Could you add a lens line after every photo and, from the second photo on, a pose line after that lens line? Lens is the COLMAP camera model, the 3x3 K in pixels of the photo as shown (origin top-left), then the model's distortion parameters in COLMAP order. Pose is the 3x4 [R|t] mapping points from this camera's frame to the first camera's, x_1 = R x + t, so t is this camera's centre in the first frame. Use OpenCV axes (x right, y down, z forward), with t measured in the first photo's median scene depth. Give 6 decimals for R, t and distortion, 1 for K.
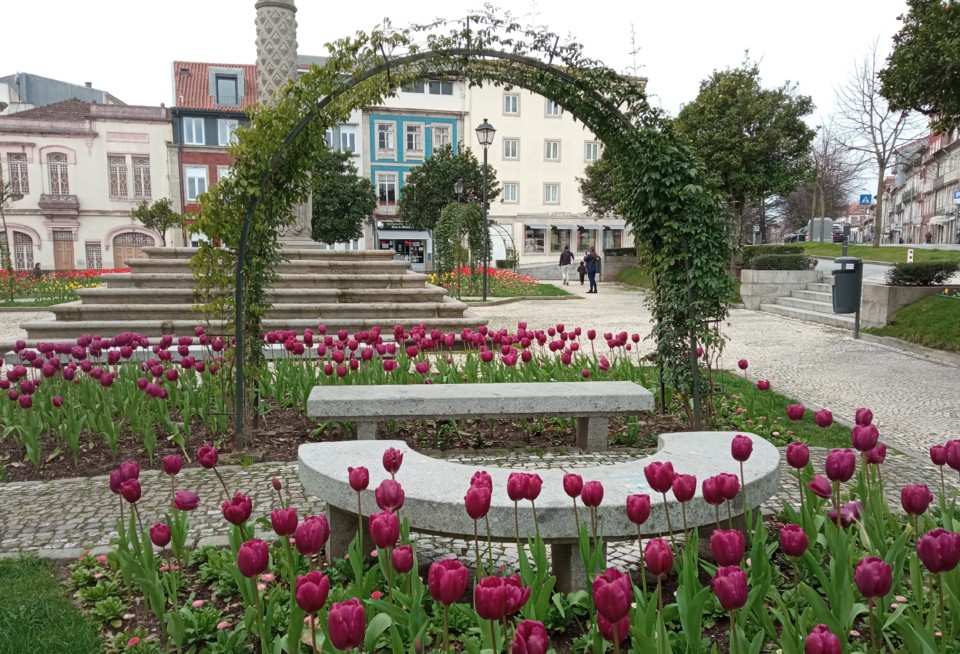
lens RADIAL K [[779.5, 0, 481.2], [0, 779.5, 362.0], [0, 0, 1]] dist [0.098828, -0.164204]
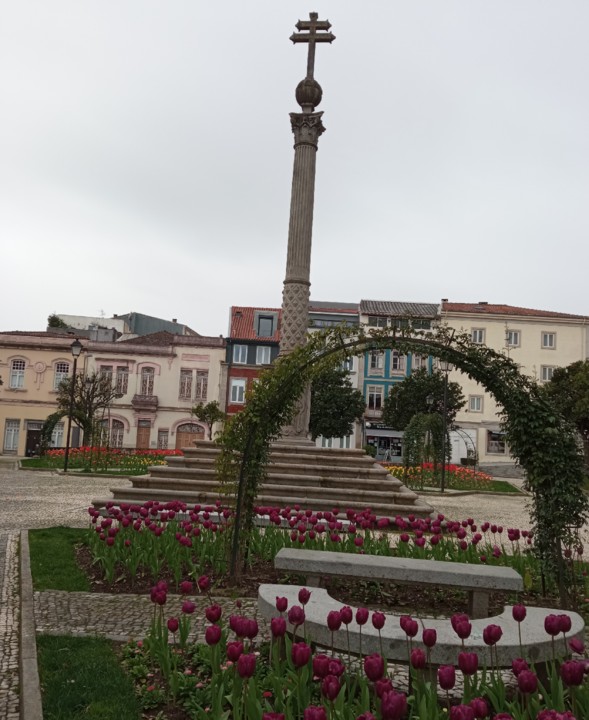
lens RADIAL K [[632.9, 0, 293.7], [0, 632.9, 385.6], [0, 0, 1]] dist [0.124796, -0.225272]
pose [[0.967633, 0.029171, -0.250669, 0.045063], [-0.085697, 0.972254, -0.217665, -0.002981], [0.237364, 0.232102, 0.943285, -0.093530]]
